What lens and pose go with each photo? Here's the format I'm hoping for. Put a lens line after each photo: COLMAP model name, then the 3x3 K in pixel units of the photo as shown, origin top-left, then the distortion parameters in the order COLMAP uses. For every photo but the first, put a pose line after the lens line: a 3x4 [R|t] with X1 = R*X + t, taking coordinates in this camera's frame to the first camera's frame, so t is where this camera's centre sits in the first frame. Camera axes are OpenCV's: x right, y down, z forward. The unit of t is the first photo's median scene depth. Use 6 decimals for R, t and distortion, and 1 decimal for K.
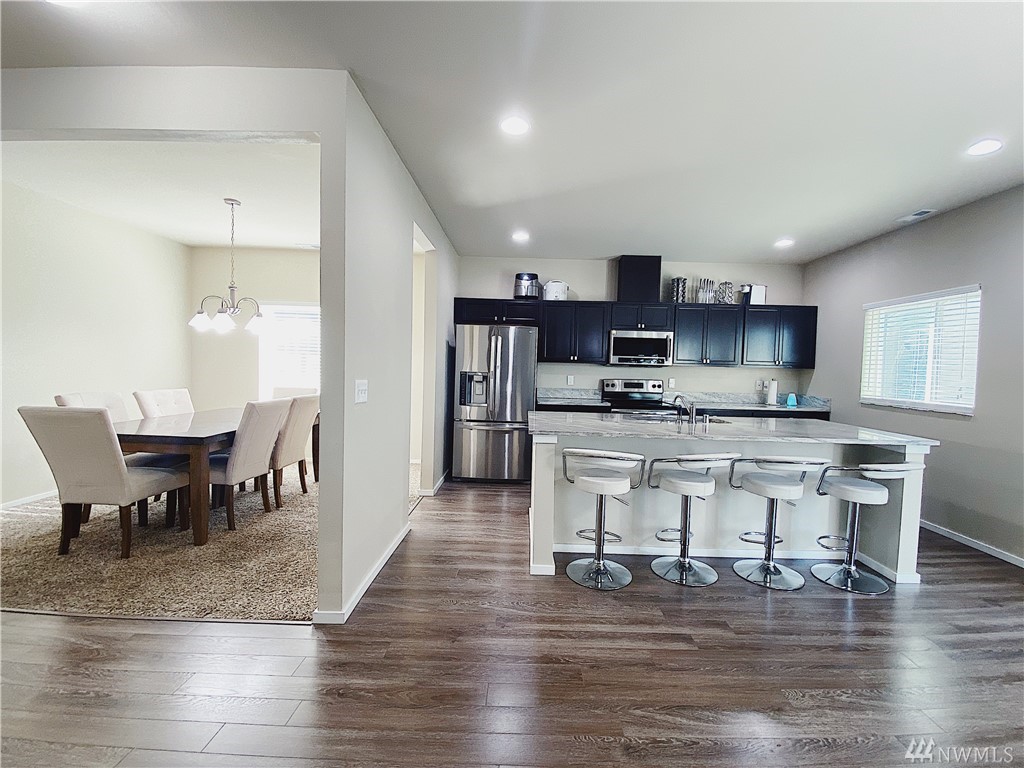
lens RADIAL K [[419.7, 0, 512.0], [0, 419.7, 384.0], [0, 0, 1]] dist [0.037712, -0.030102]
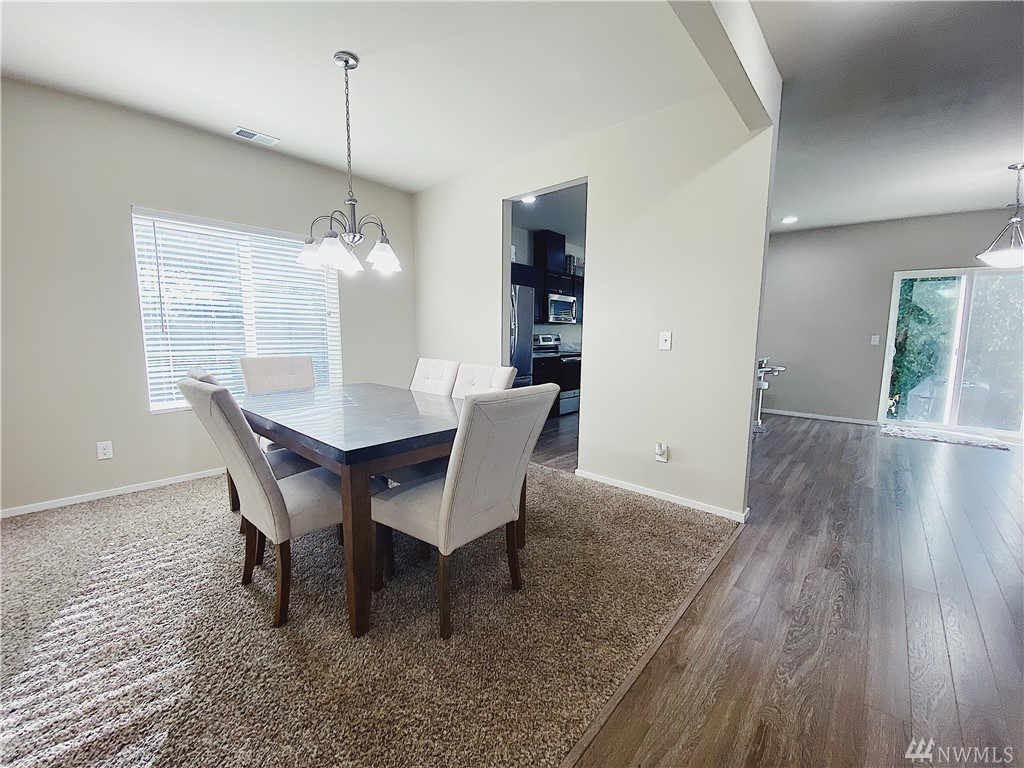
lens RADIAL K [[419.7, 0, 512.0], [0, 419.7, 384.0], [0, 0, 1]] dist [0.037712, -0.030102]
pose [[0.645477, -0.111704, 0.755567, -0.781526], [0.041875, 0.992935, 0.111023, -0.009987], [-0.762631, -0.040023, 0.645594, 0.301639]]
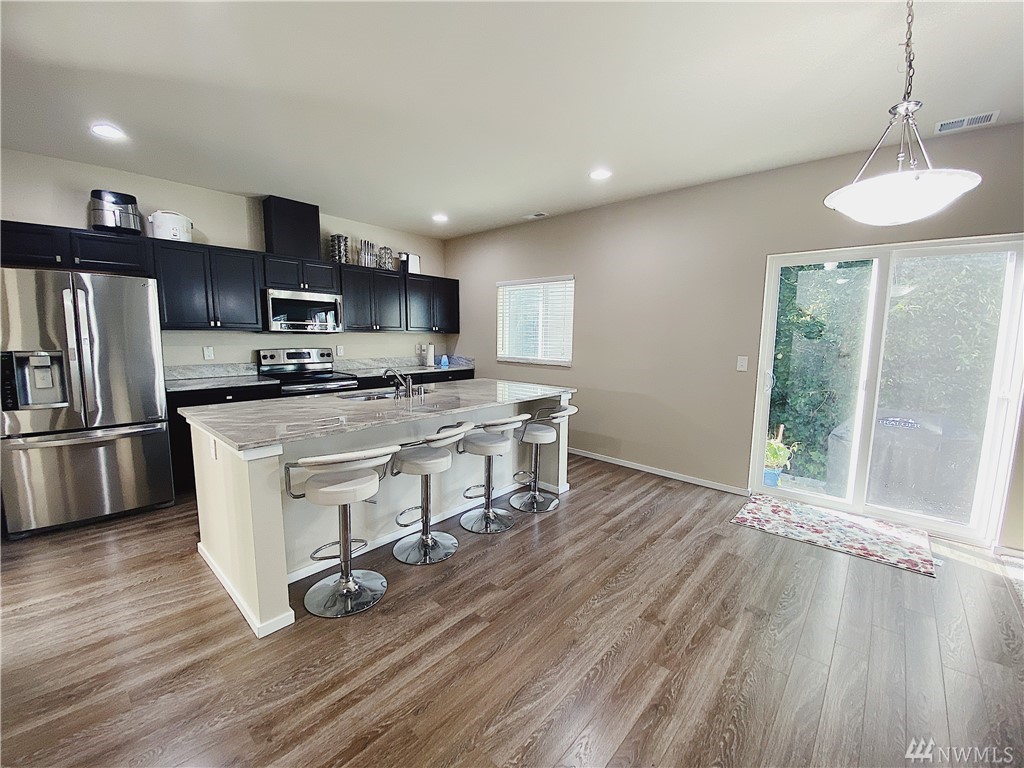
lens RADIAL K [[419.7, 0, 512.0], [0, 419.7, 384.0], [0, 0, 1]] dist [0.037712, -0.030102]
pose [[0.664271, -0.107140, 0.739774, -0.074147], [0.037496, 0.993205, 0.110175, -0.019559], [-0.746551, -0.045448, 0.663774, 0.105251]]
